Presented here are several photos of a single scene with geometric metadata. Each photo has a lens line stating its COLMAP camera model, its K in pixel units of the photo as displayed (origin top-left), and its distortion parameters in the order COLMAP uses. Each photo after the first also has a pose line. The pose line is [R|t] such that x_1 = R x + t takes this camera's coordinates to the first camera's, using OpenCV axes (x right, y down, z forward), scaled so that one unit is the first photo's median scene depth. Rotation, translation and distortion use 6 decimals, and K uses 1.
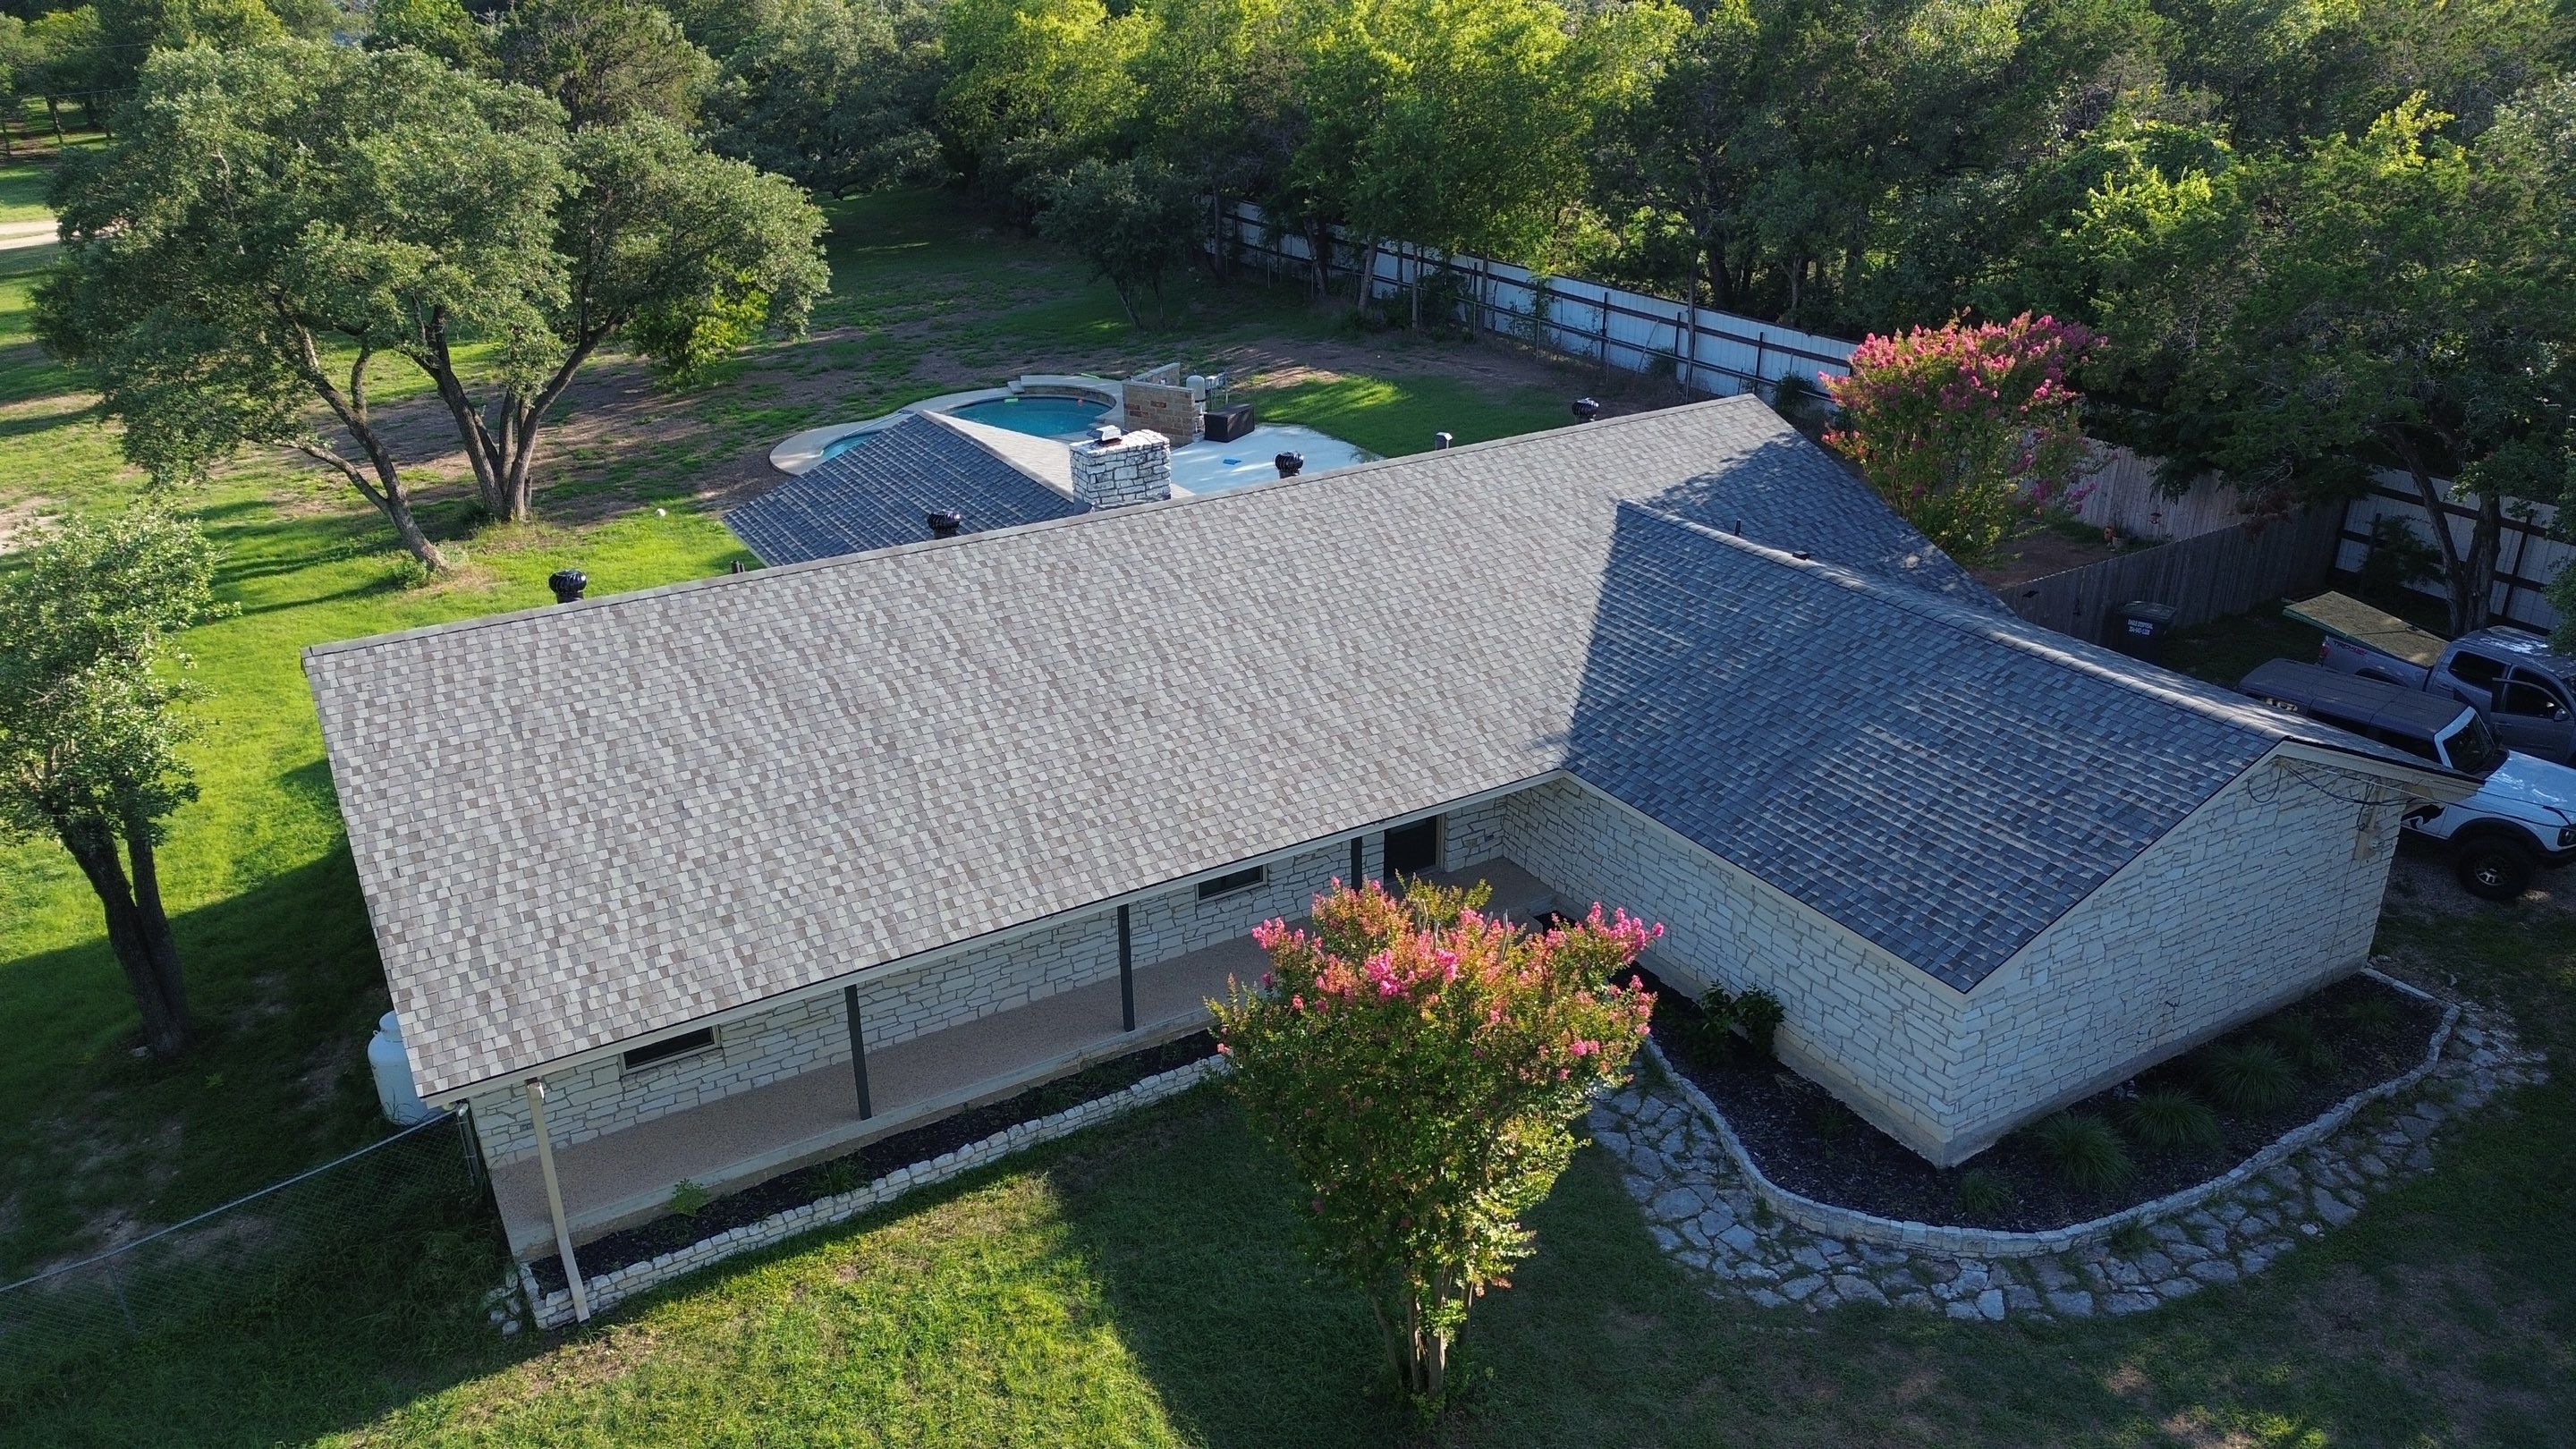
lens RADIAL K [[1818.7, 0, 1290.4], [0, 1818.7, 721.6], [0, 0, 1]] dist [0.063972, -0.065879]
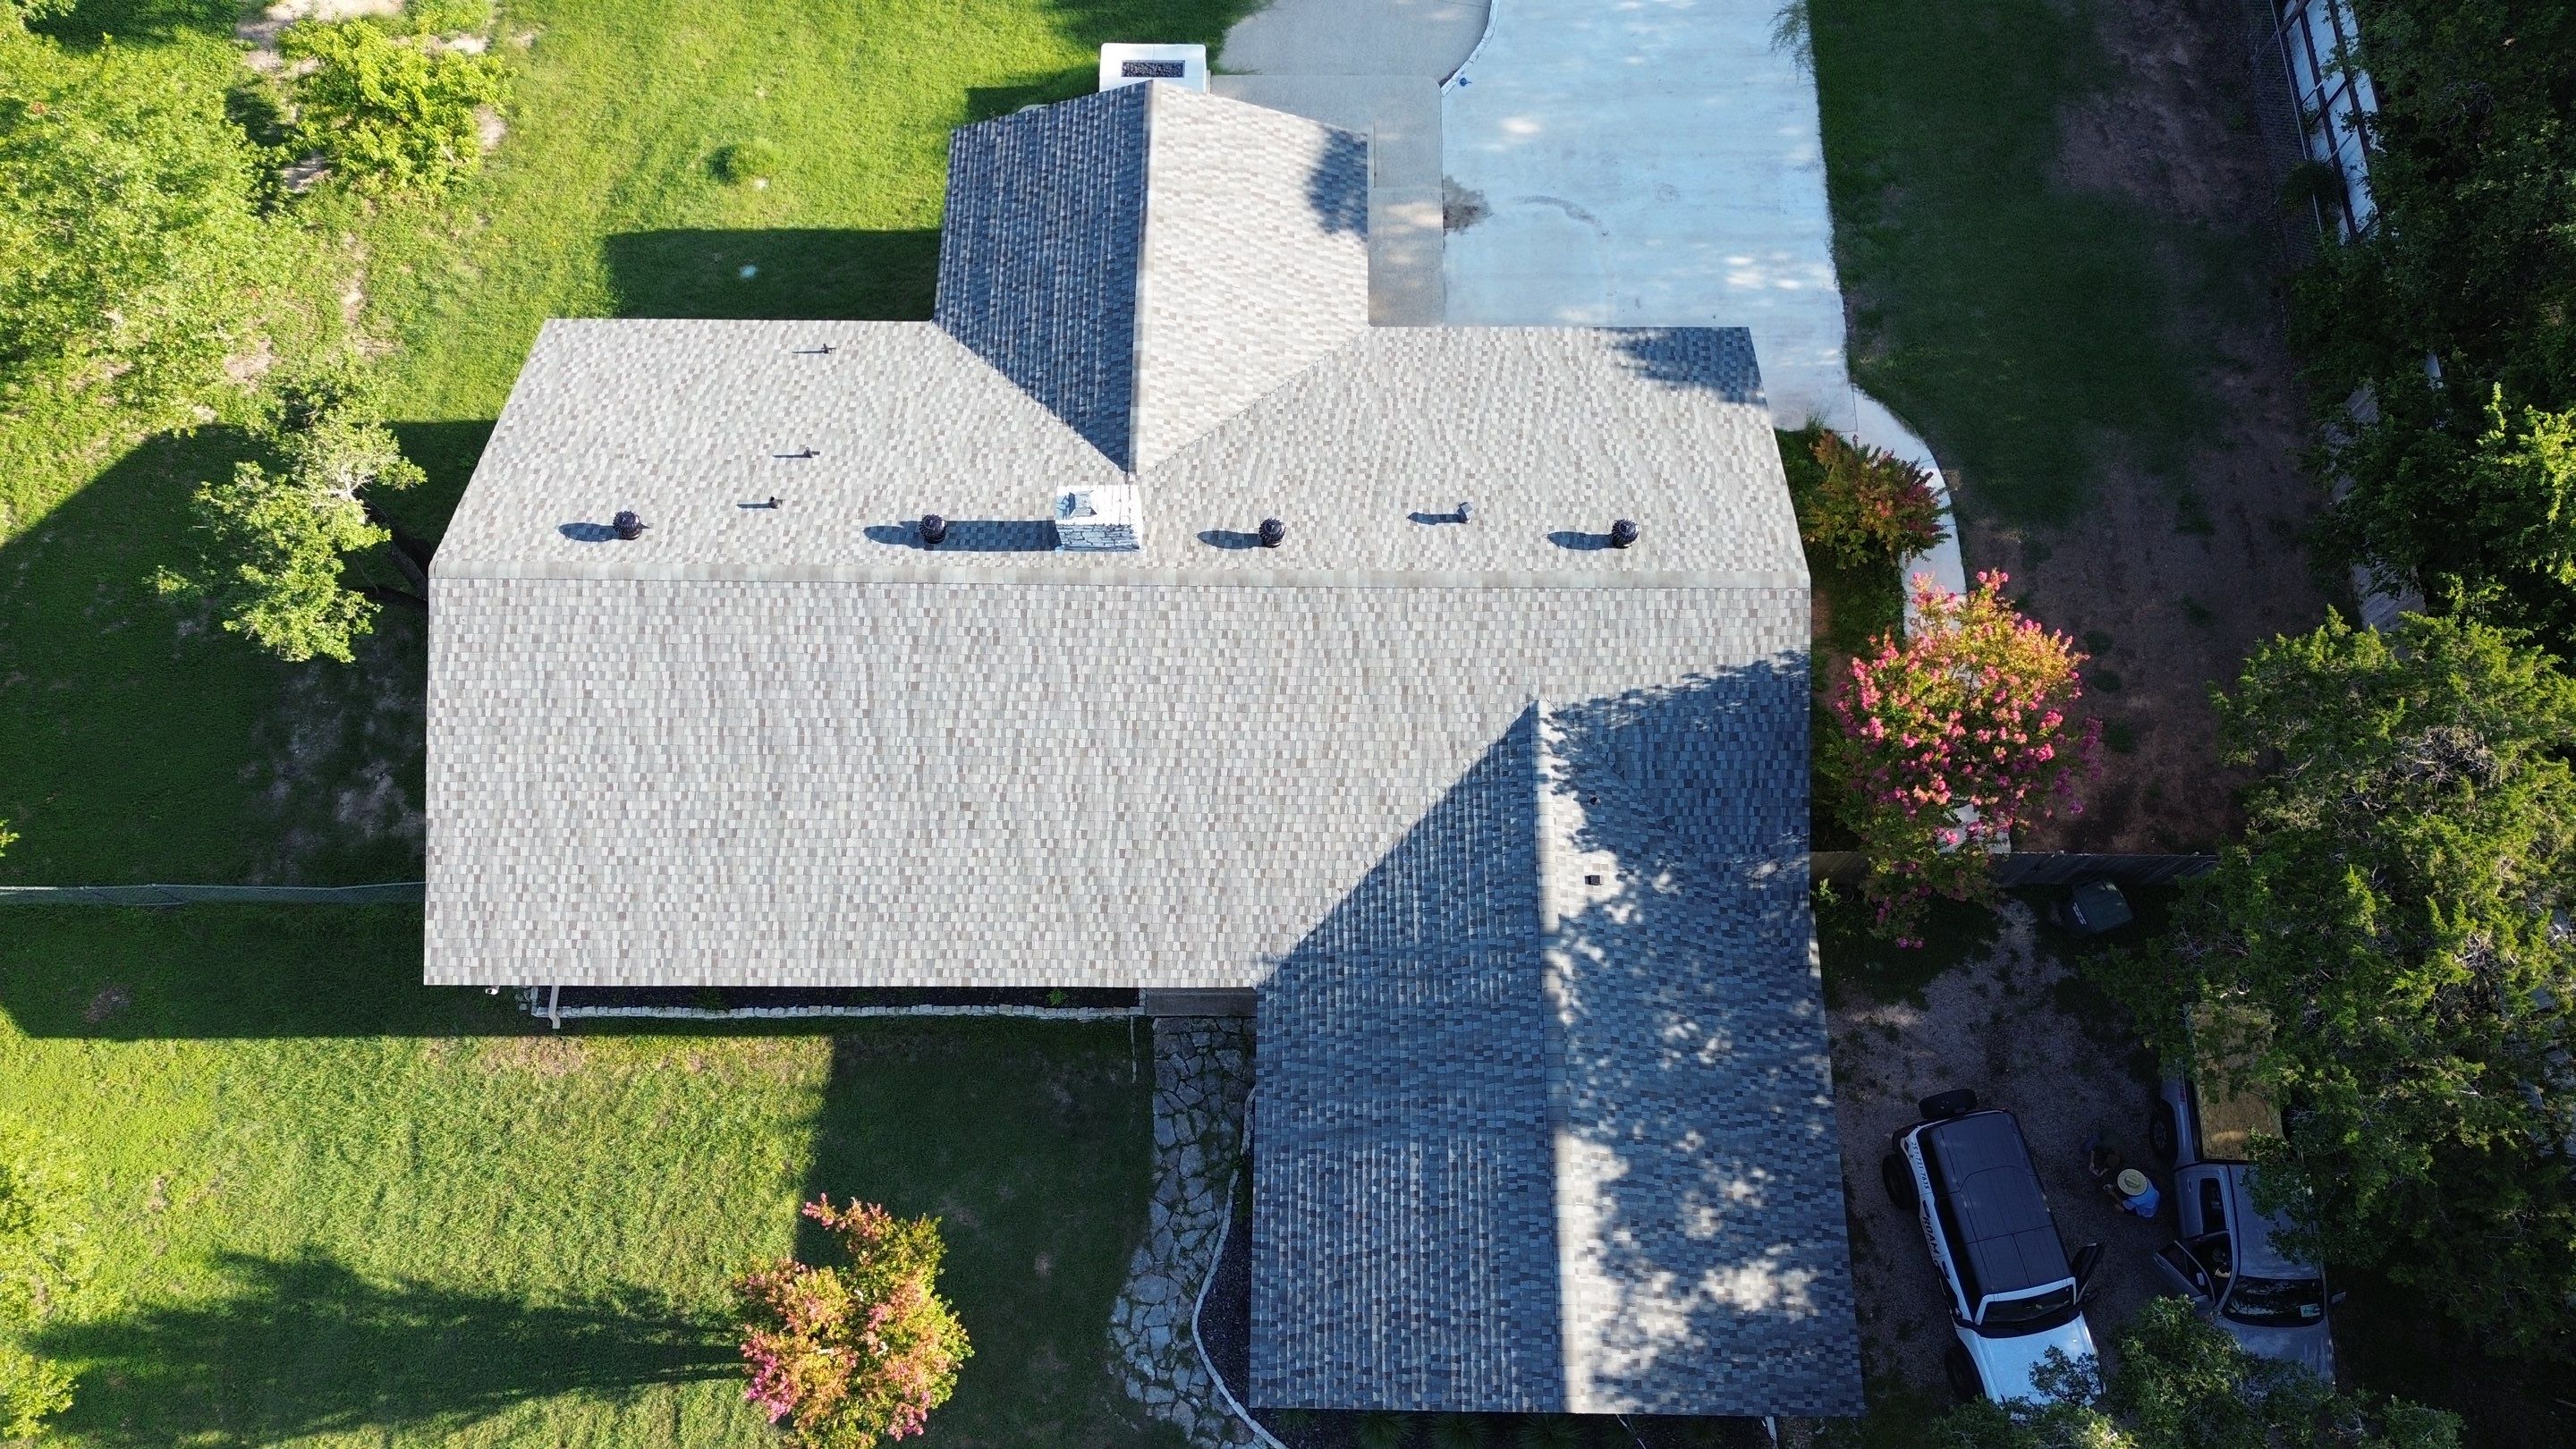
lens RADIAL K [[1822.3, 0, 1289.6], [0, 1822.3, 722.2], [0, 0, 1]] dist [0.060840, -0.062893]
pose [[0.854656, 0.487632, -0.178265, 0.334861], [-0.213042, 0.642485, 0.736088, -1.134615], [0.473473, -0.591124, 0.652990, 0.315439]]
